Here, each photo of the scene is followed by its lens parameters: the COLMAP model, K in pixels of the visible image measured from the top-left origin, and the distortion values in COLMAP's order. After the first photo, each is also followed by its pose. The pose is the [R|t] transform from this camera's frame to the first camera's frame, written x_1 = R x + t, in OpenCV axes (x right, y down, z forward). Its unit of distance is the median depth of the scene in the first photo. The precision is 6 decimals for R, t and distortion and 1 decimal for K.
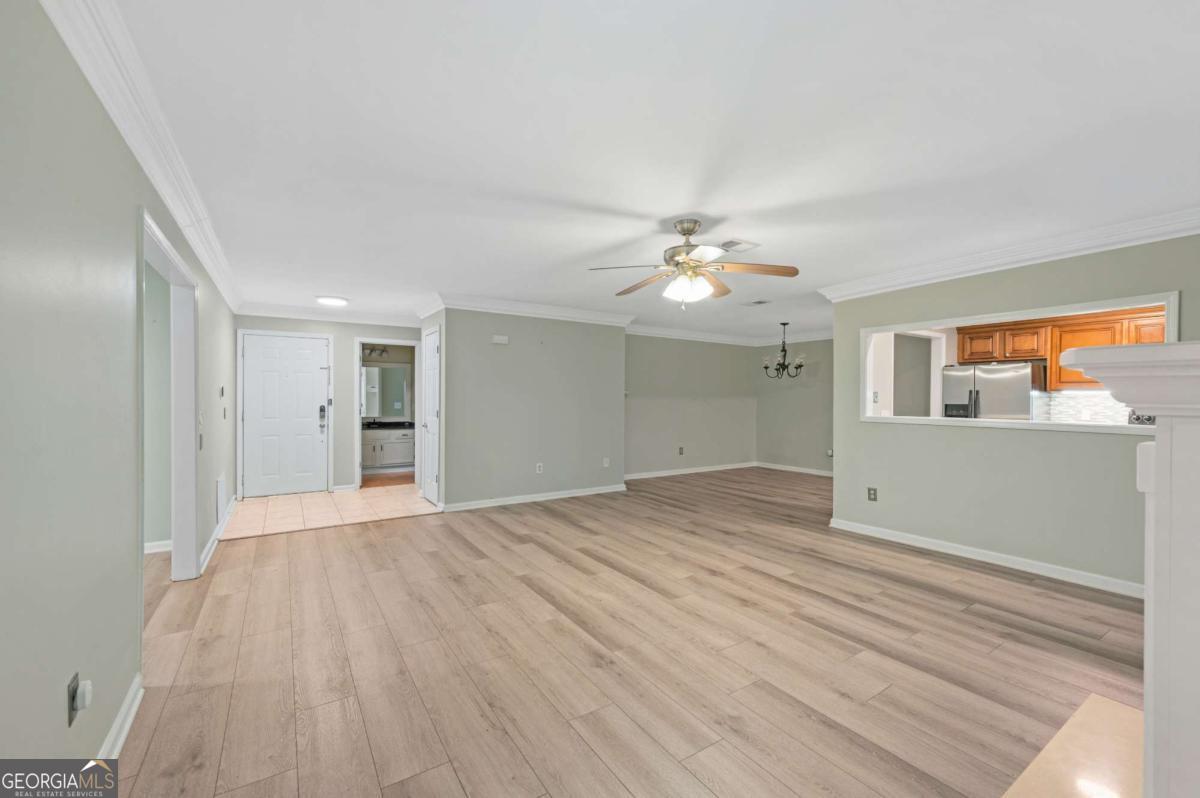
lens RADIAL K [[486.5, 0, 603.9], [0, 486.5, 401.6], [0, 0, 1]] dist [0.000501, 0.000049]
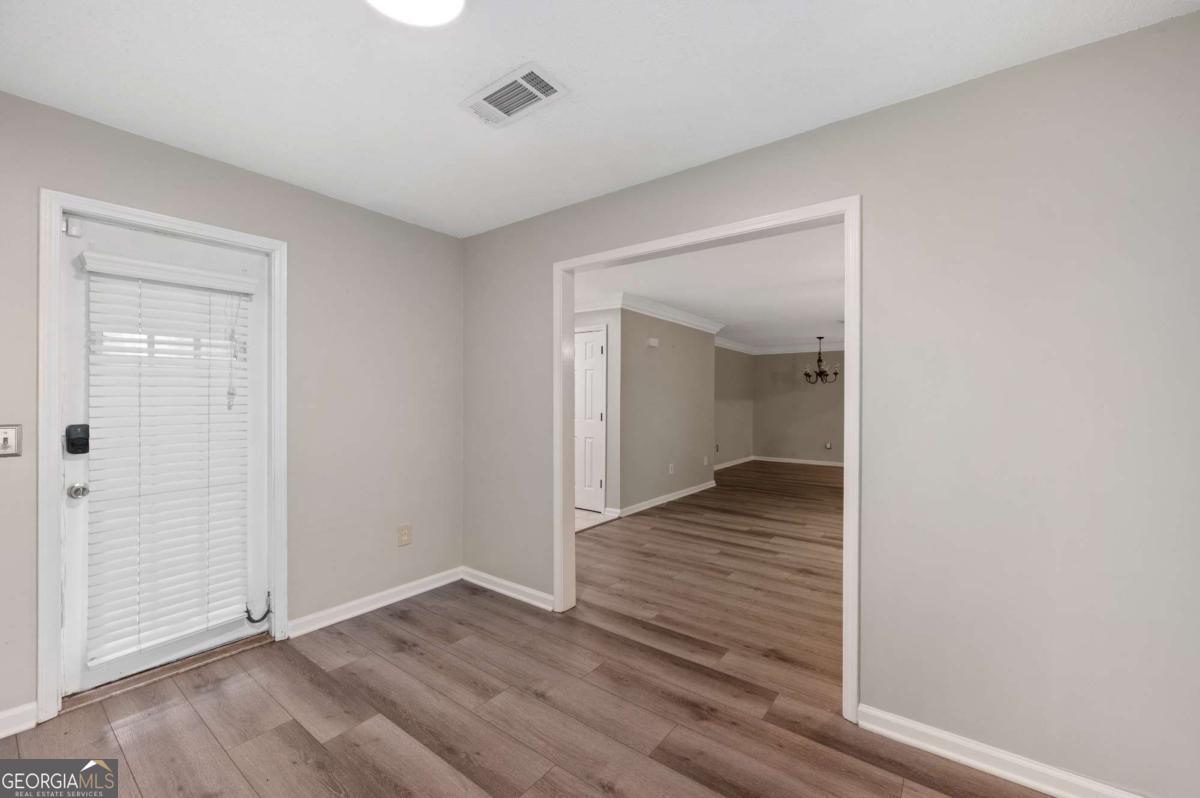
lens RADIAL K [[480.3, 0, 603.5], [0, 480.3, 403.1], [0, 0, 1]] dist [0.000641, -0.000010]
pose [[0.940763, 0.000435, 0.339065, -0.887156], [-0.001251, 0.999997, 0.002188, -0.004571], [-0.339063, -0.002483, 0.940760, 0.138074]]
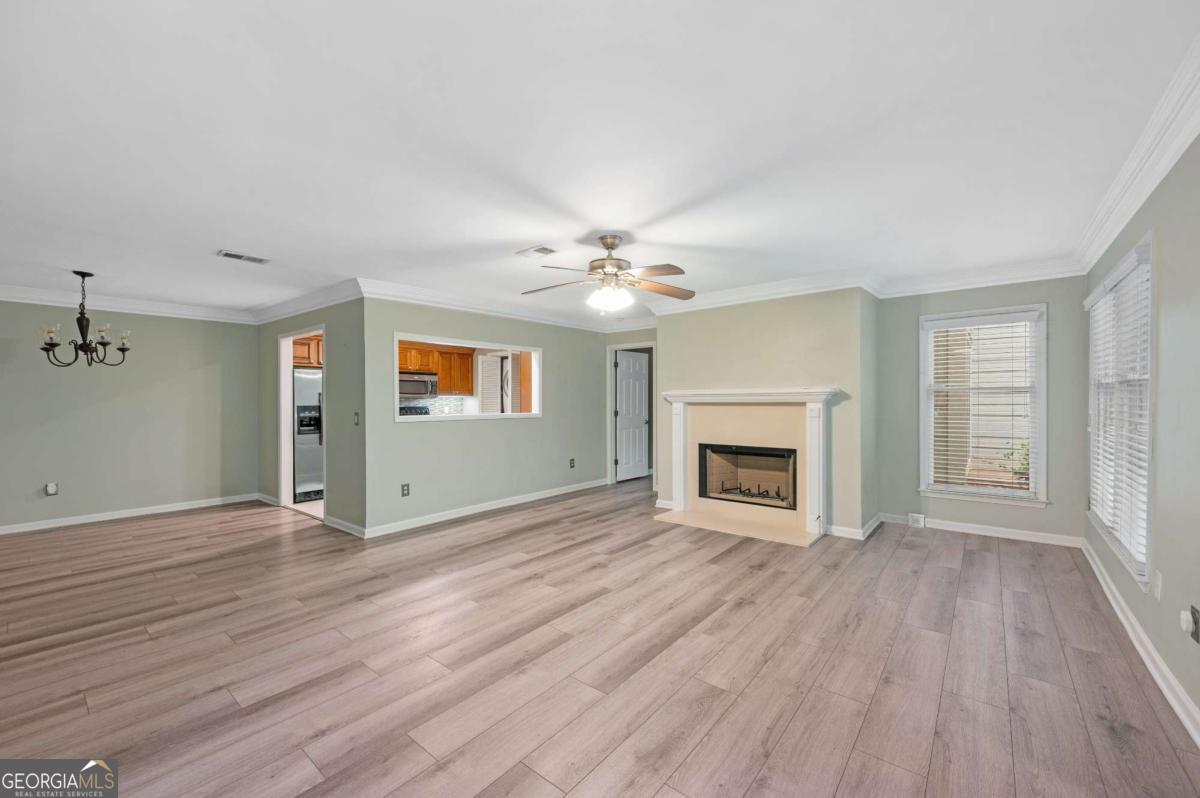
lens RADIAL K [[475.2, 0, 605.1], [0, 475.2, 400.8], [0, 0, 1]] dist [0.000335, -0.000393]
pose [[-0.301575, -0.002809, 0.953438, -0.620725], [0.011474, 0.999913, 0.006575, -0.006222], [-0.953373, 0.012922, -0.301516, 0.983004]]
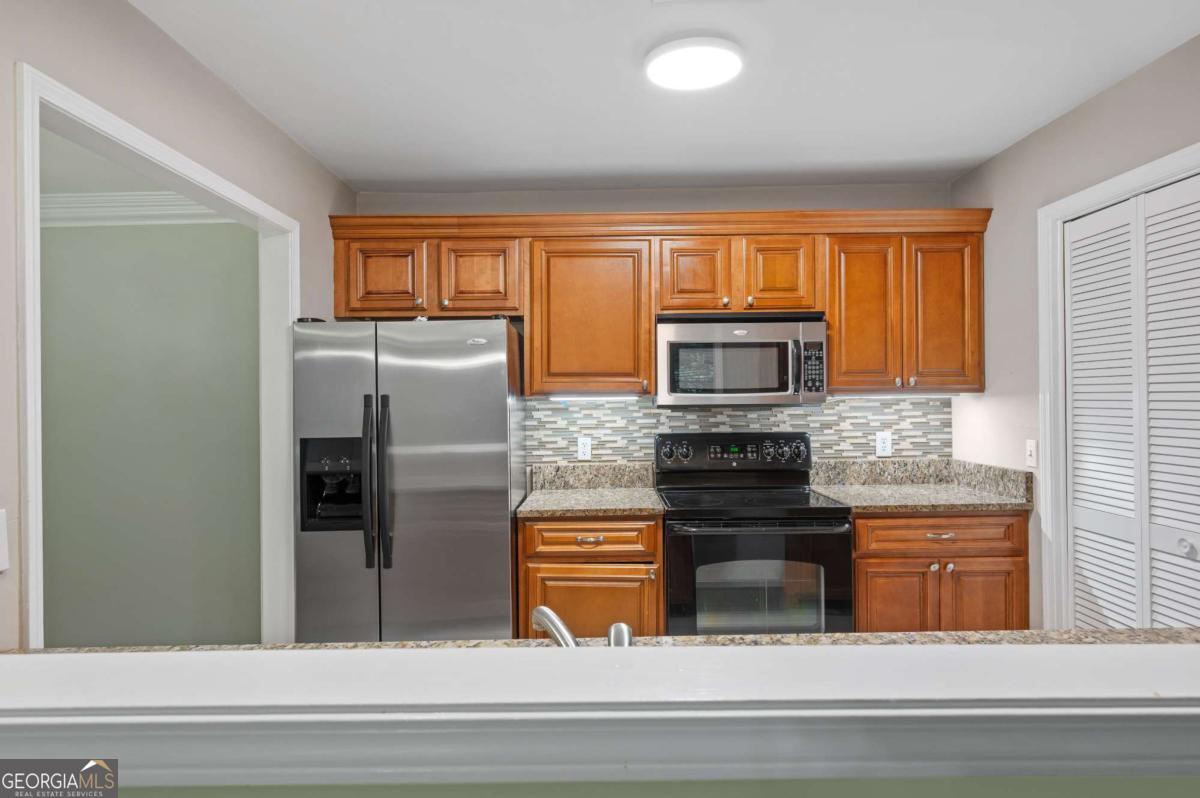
lens RADIAL K [[687.6, 0, 604.1], [0, 687.6, 397.7], [0, 0, 1]] dist [-0.001363, -0.000252]
pose [[0.556920, -0.010770, 0.830496, 0.624664], [0.022792, 0.999738, -0.002319, -0.022932], [-0.830254, 0.020220, 0.557019, 0.832488]]
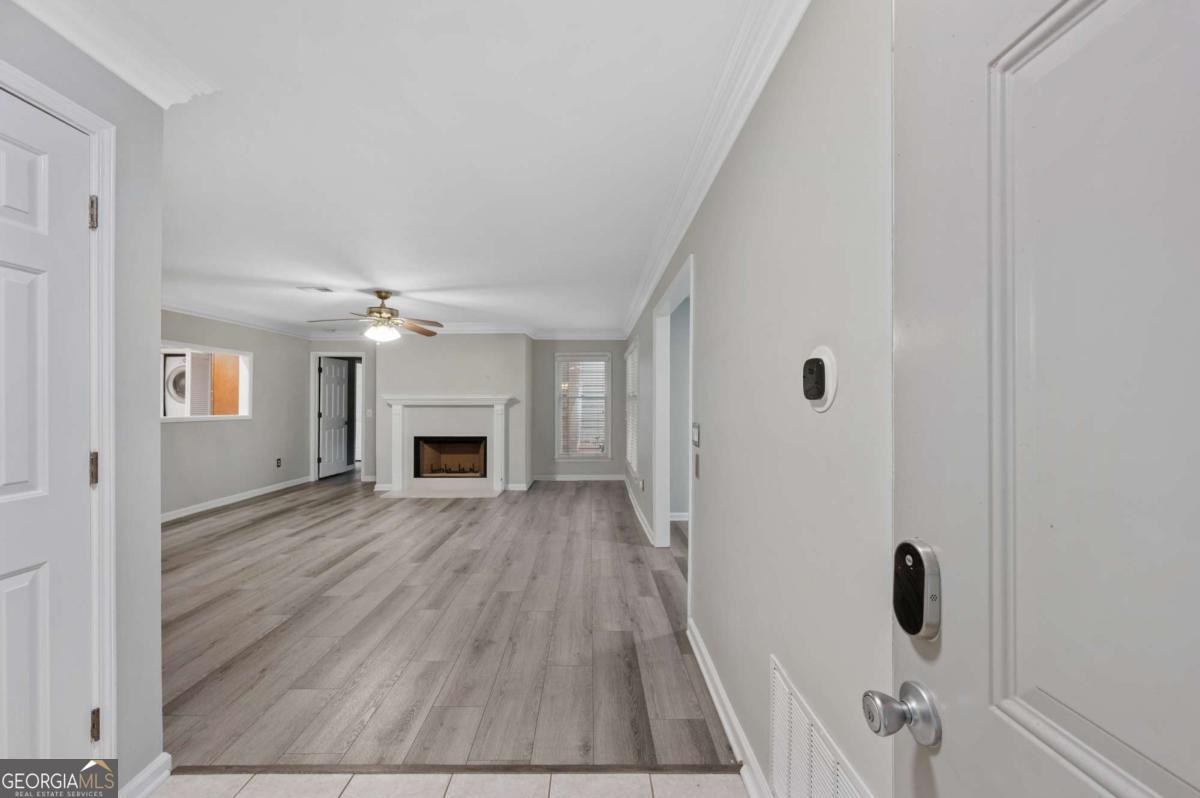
lens RADIAL K [[481.6, 0, 600.0], [0, 481.6, 399.0], [0, 0, 1]] dist [-0.003295, -0.000141]
pose [[-0.843804, 0.000224, 0.536651, -0.933826], [0.000942, 0.999999, 0.001063, -0.013367], [-0.536650, 0.001402, -0.843804, 1.431505]]
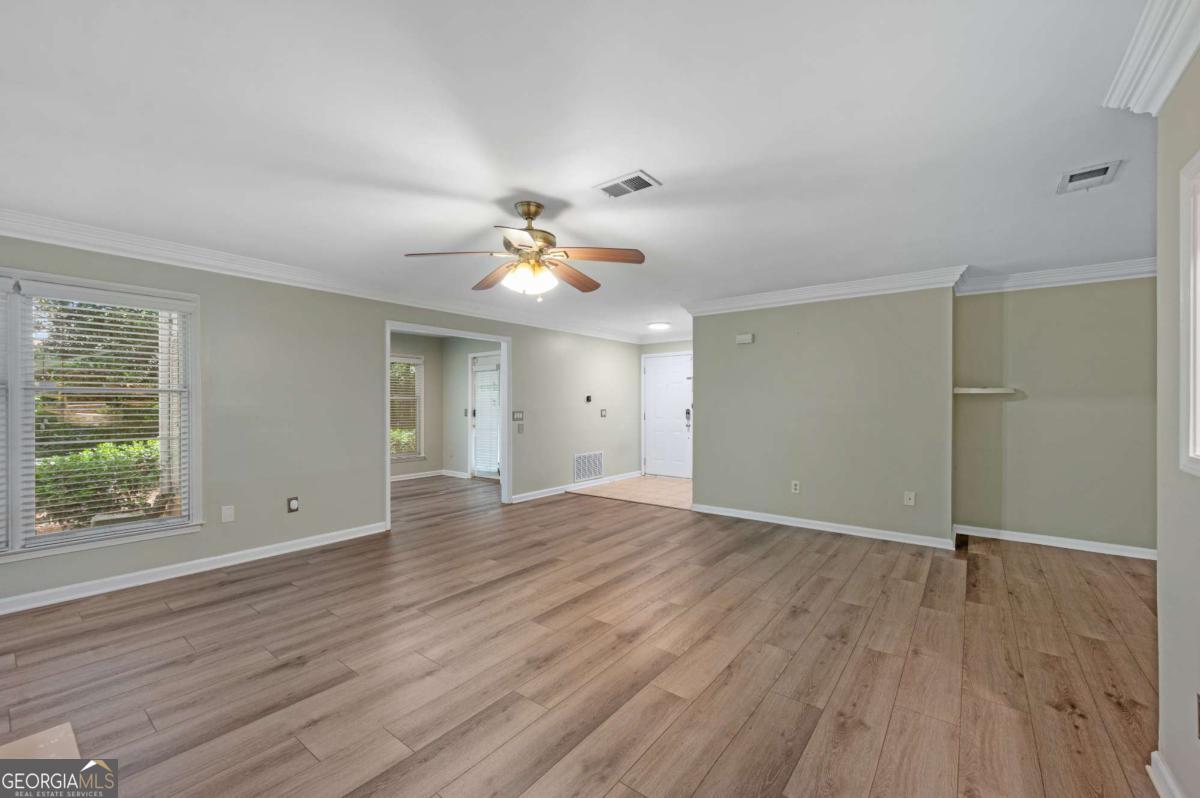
lens RADIAL K [[486.5, 0, 603.9], [0, 486.5, 401.6], [0, 0, 1]] dist [0.000501, 0.000049]
pose [[0.325113, -0.006847, -0.945651, 0.783950], [-0.004287, 0.999953, -0.008714, 0.001740], [0.945666, 0.006887, 0.325068, 0.617176]]
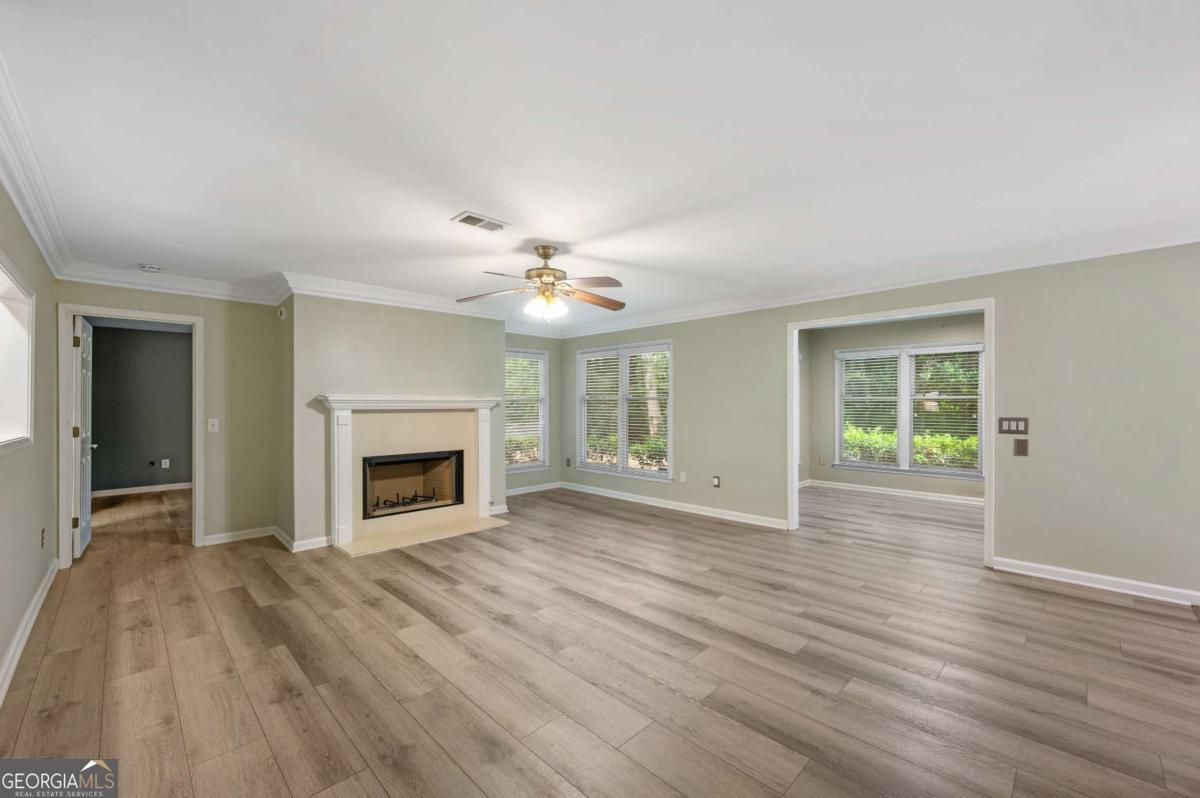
lens RADIAL K [[480.3, 0, 603.5], [0, 480.3, 403.1], [0, 0, 1]] dist [0.000641, -0.000010]
pose [[-0.980109, 0.000301, -0.198460, 0.192019], [-0.000383, 0.999994, 0.003410, -0.010345], [0.198459, 0.003418, -0.980103, 1.556807]]
